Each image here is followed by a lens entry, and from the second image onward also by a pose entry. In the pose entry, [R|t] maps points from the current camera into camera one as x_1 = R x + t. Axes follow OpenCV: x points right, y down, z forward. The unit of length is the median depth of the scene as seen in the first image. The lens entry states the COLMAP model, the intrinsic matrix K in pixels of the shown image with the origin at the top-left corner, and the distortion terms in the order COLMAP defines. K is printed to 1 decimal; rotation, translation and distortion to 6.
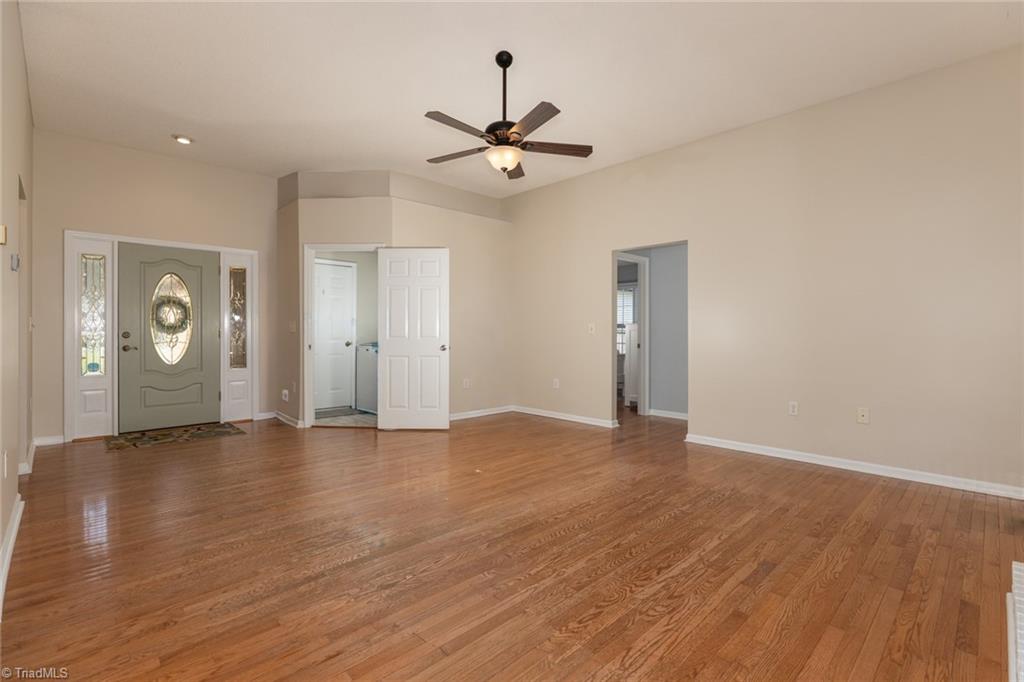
lens RADIAL K [[471.9, 0, 521.6], [0, 471.9, 332.4], [0, 0, 1]] dist [0.001088, 0.000180]
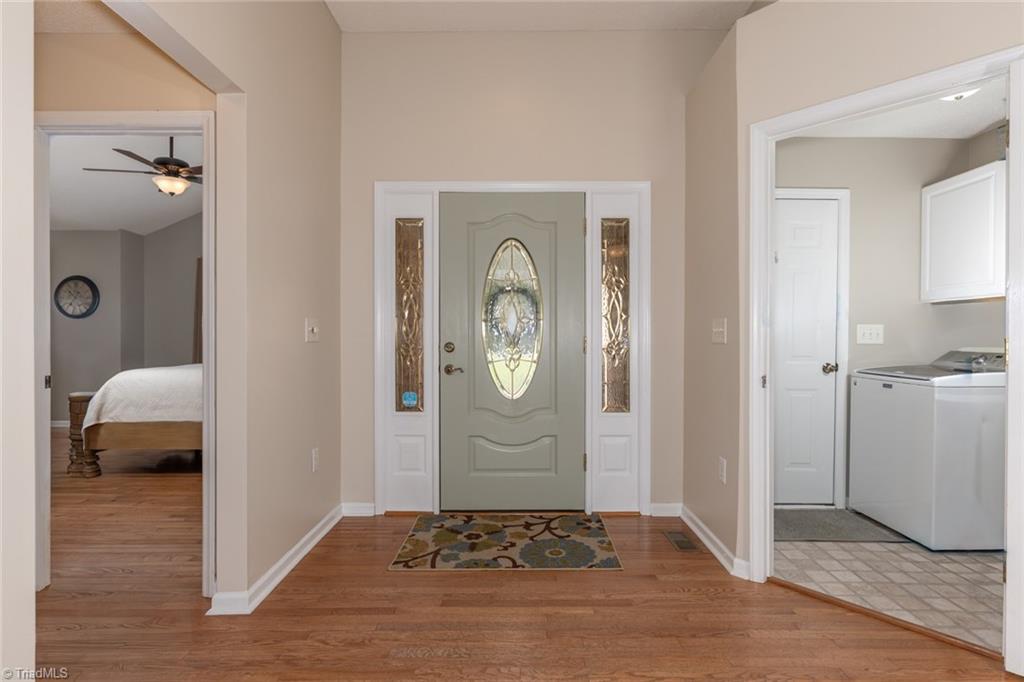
lens RADIAL K [[530.3, 0, 512.0], [0, 530.3, 341.0], [0, 0, 1]] dist [0.003132, 0.000256]
pose [[0.713125, 0.005486, -0.701015, -0.312171], [-0.002059, 0.999981, 0.005731, -0.006437], [0.701034, -0.002644, 0.713123, 0.578087]]
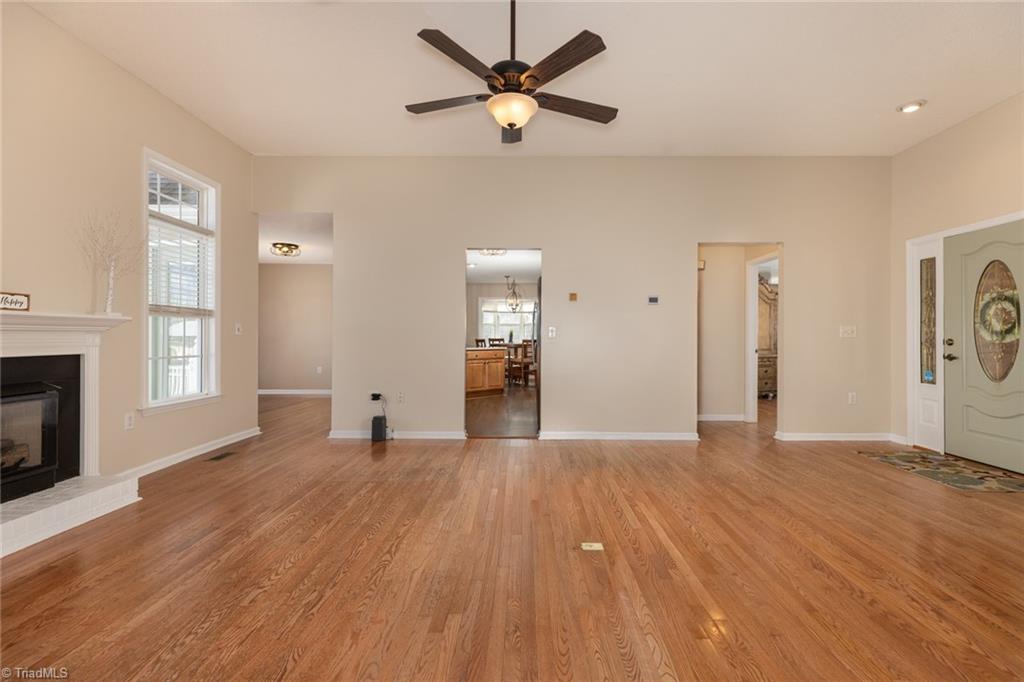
lens RADIAL K [[451.1, 0, 515.3], [0, 451.1, 335.1], [0, 0, 1]] dist [0.004349, 0.000683]
pose [[-0.714116, -0.008769, -0.699972, 0.320729], [-0.008459, 0.999957, -0.003897, 0.002485], [0.699976, 0.003138, -0.714159, 1.035185]]
